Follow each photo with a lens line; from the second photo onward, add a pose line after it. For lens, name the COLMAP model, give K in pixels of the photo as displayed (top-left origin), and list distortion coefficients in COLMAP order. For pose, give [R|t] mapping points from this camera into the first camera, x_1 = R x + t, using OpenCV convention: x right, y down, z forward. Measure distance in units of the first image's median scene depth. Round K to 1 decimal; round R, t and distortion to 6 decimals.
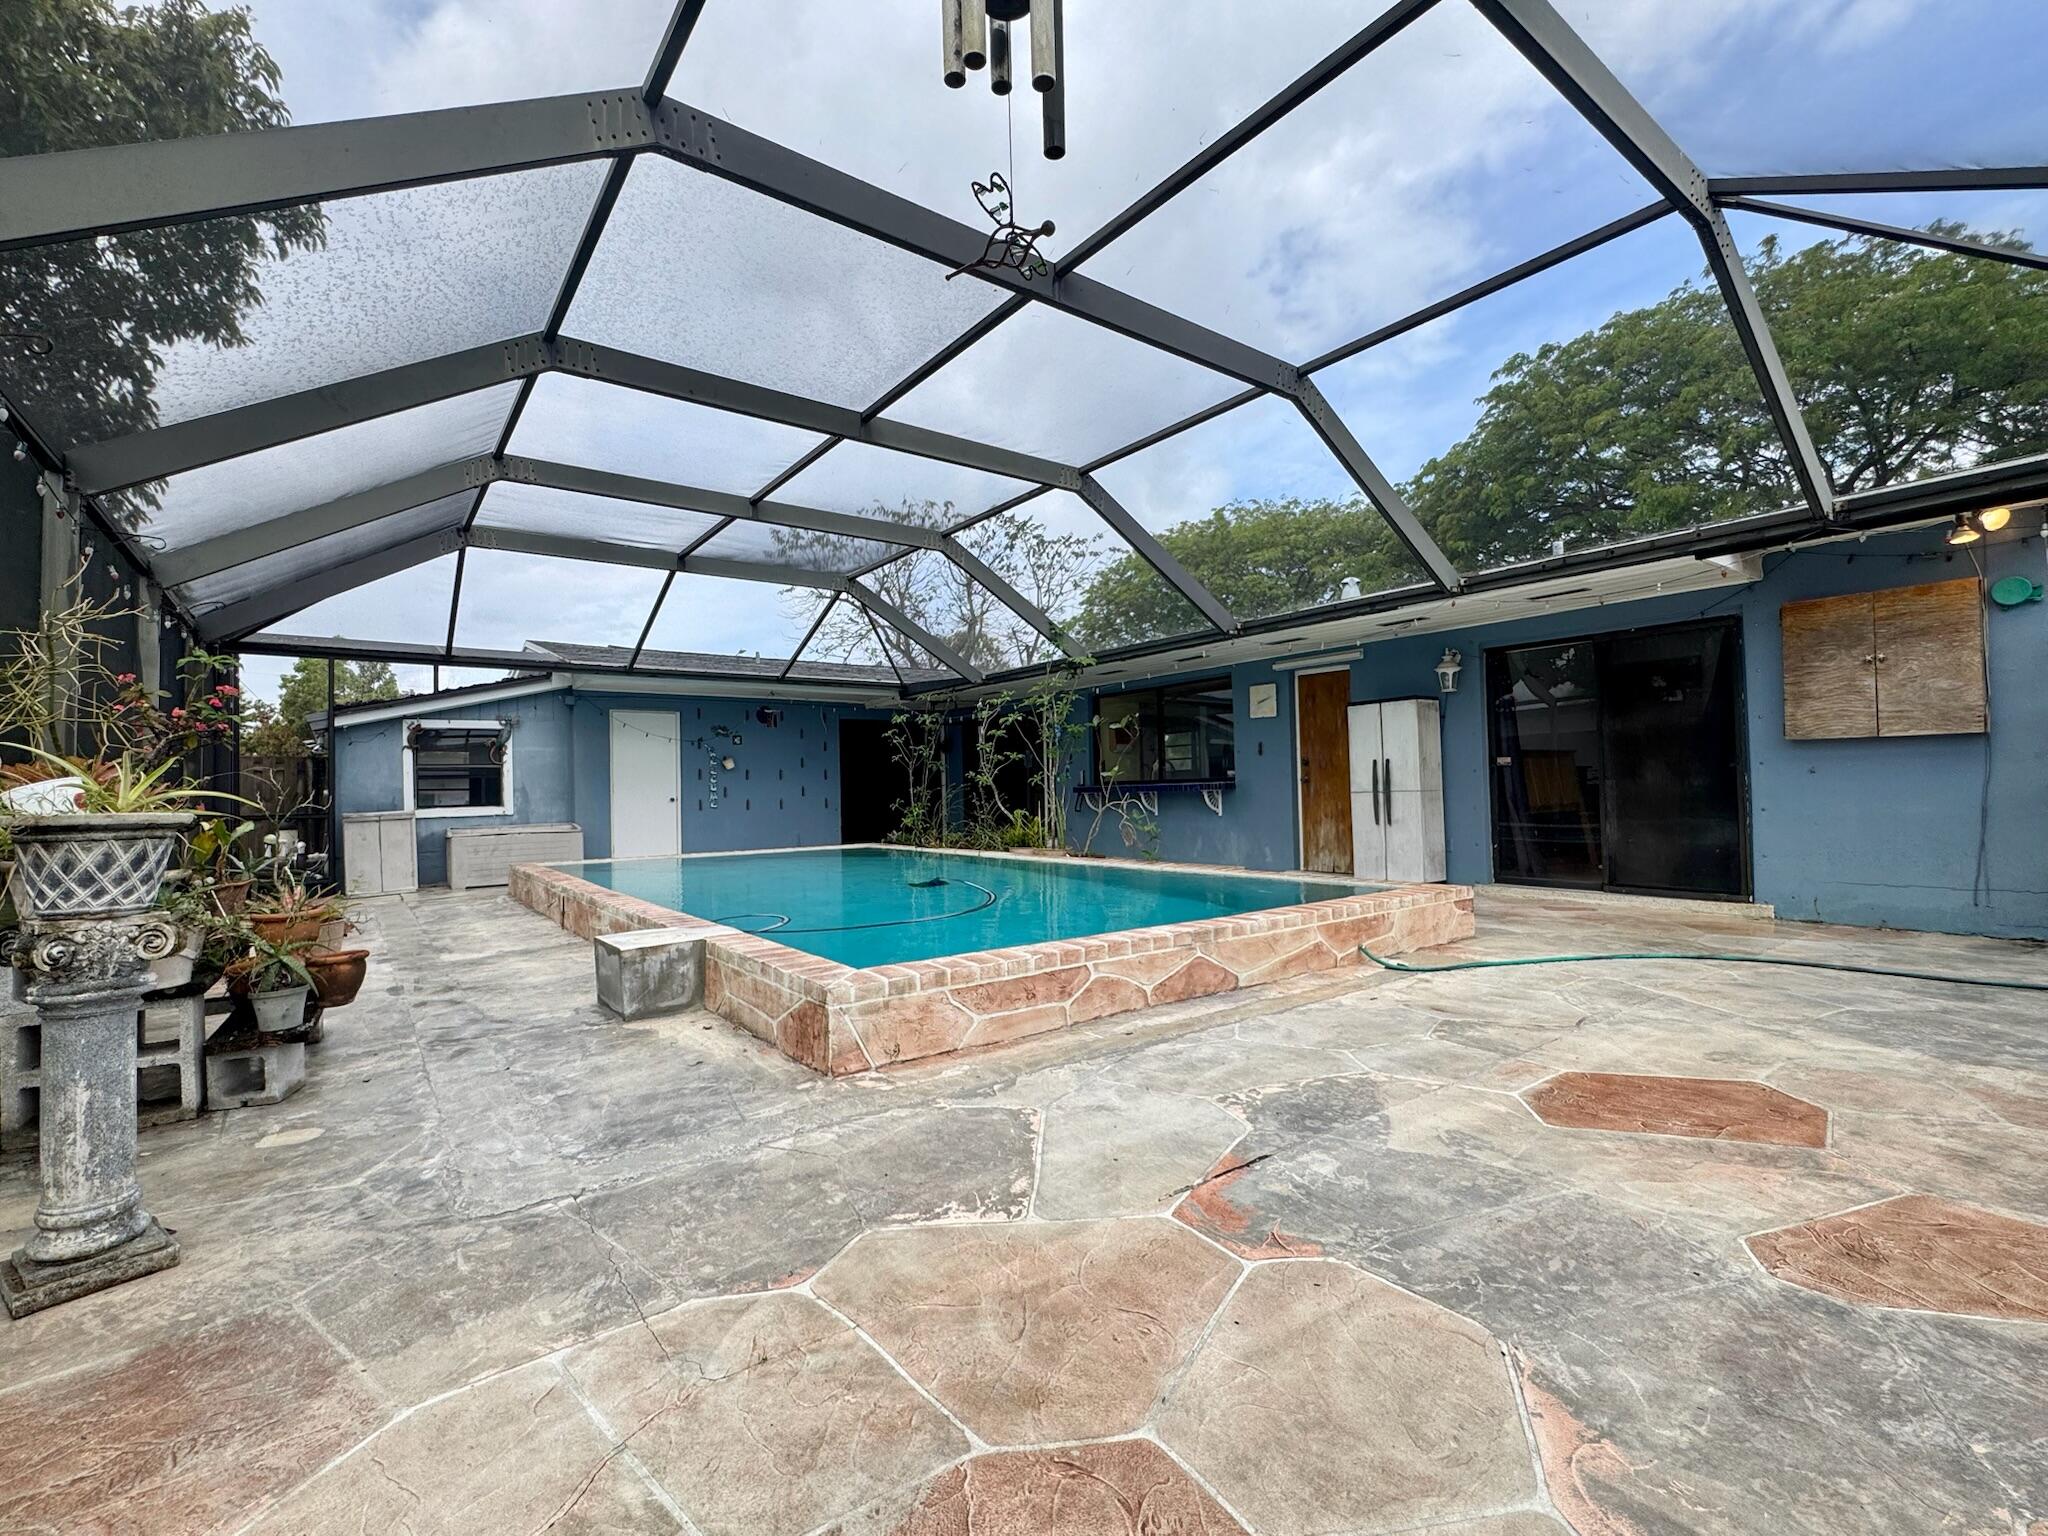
lens RADIAL K [[899.9, 0, 1016.2], [0, 899.9, 765.2], [0, 0, 1]] dist [0.000534, -0.000184]
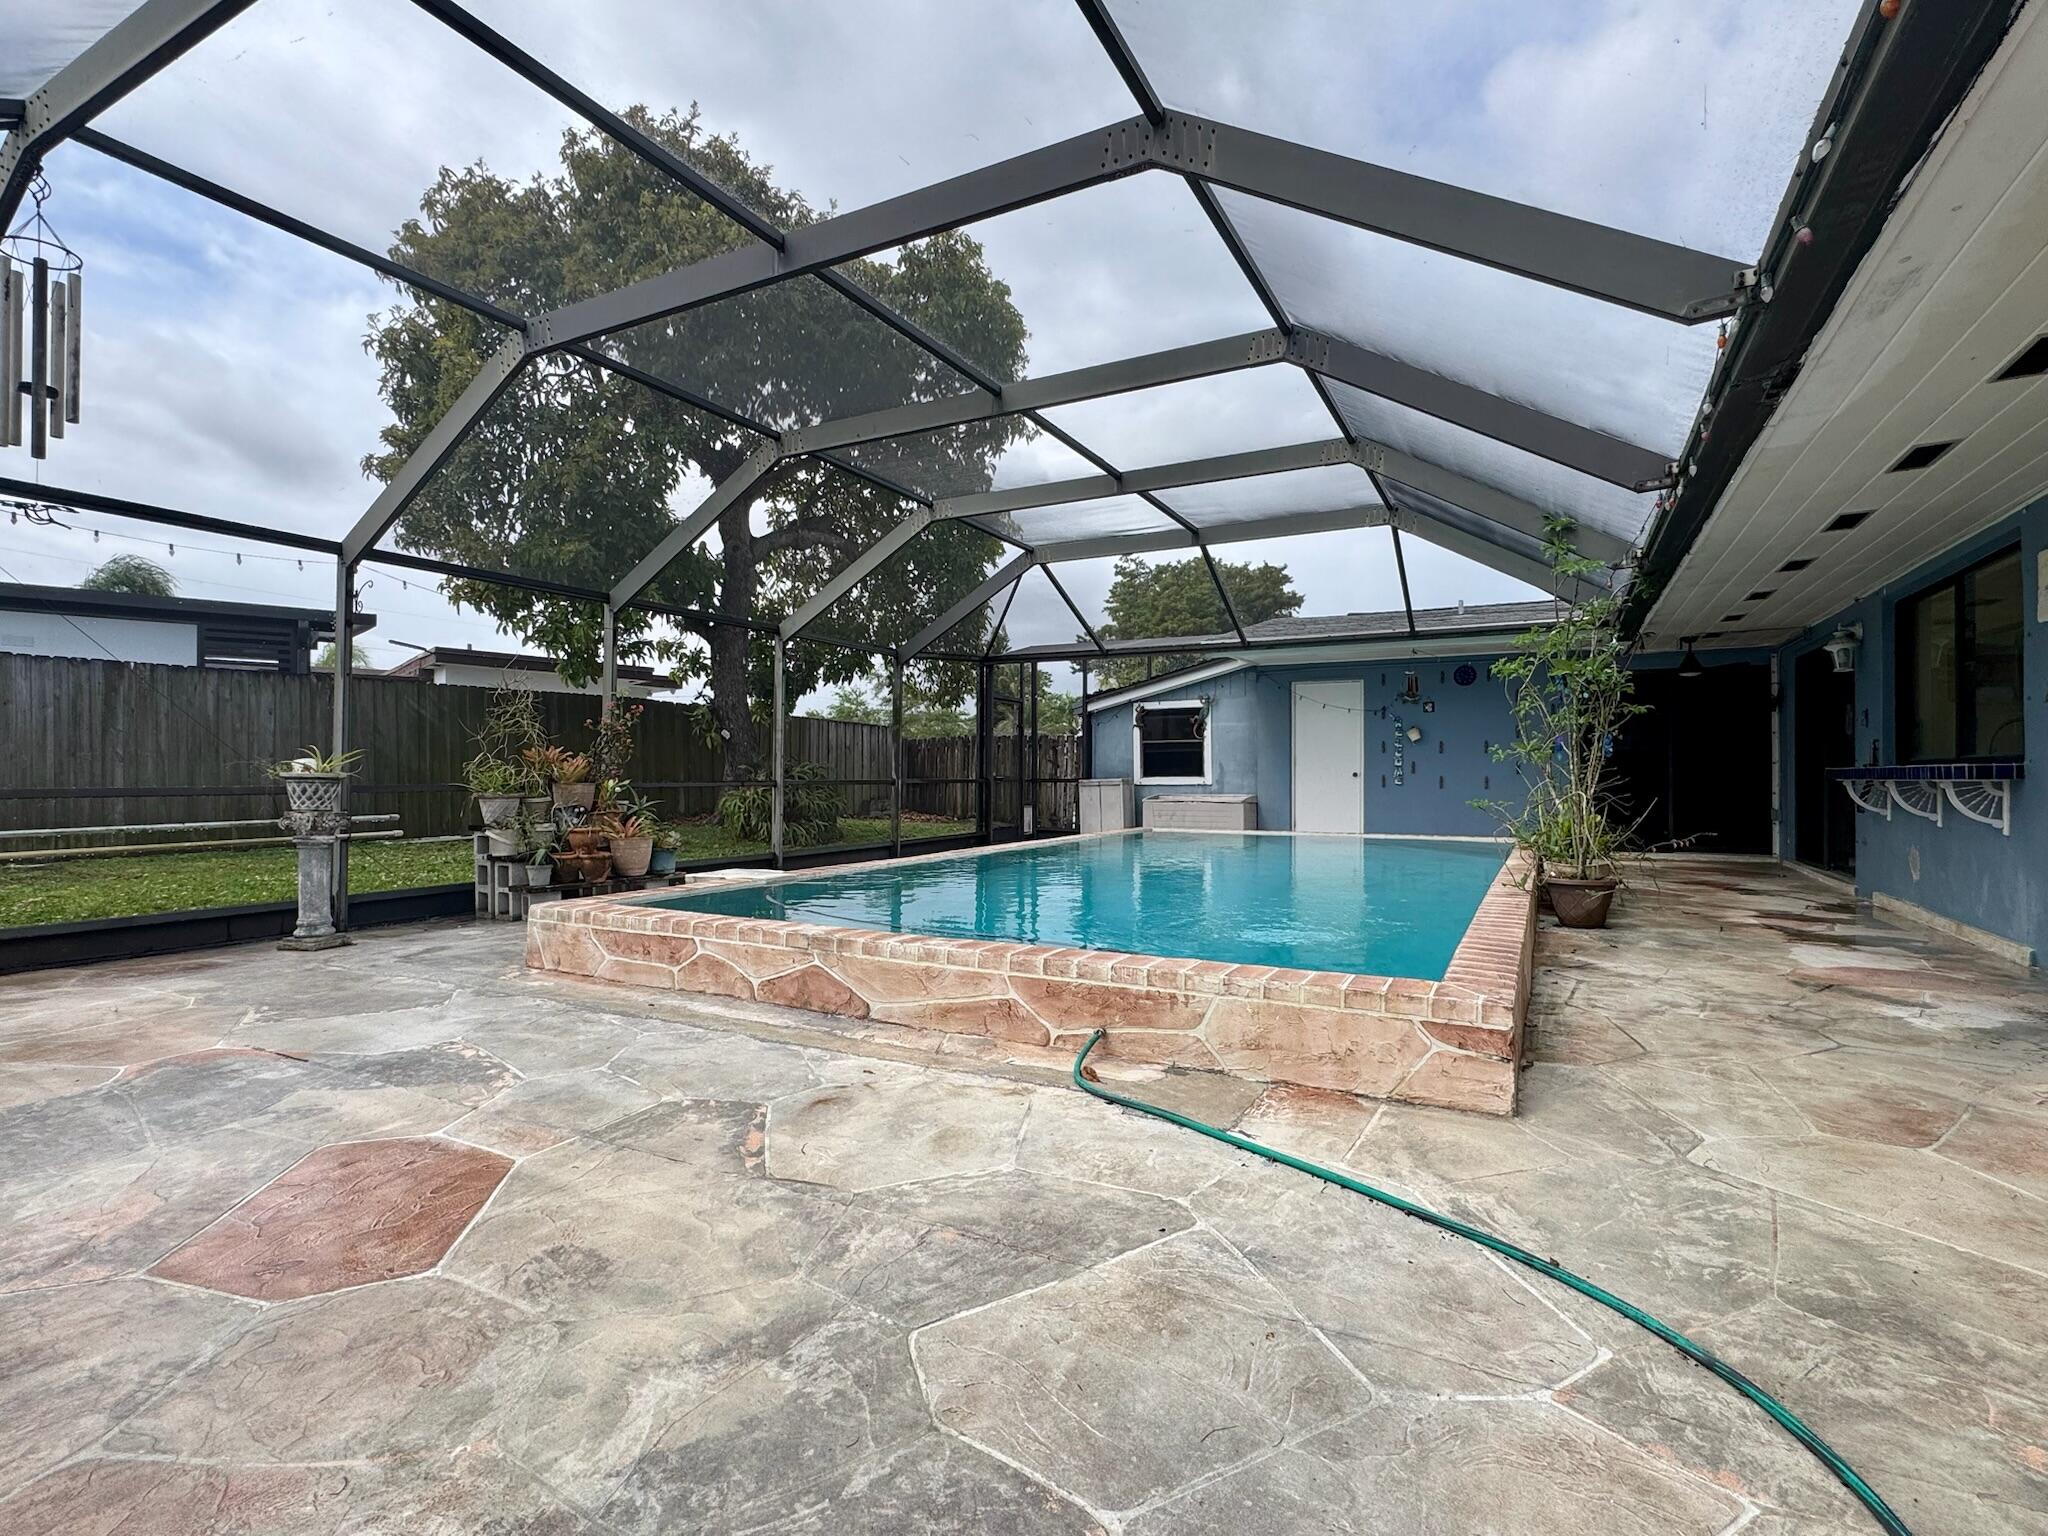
lens RADIAL K [[972.7, 0, 1024.2], [0, 972.7, 770.0], [0, 0, 1]] dist [-0.001650, 0.000115]
pose [[0.428115, 0.018645, -0.903532, 1.292524], [0.015817, 0.999479, 0.028119, -0.000141], [0.903586, -0.026330, 0.427597, 0.889418]]
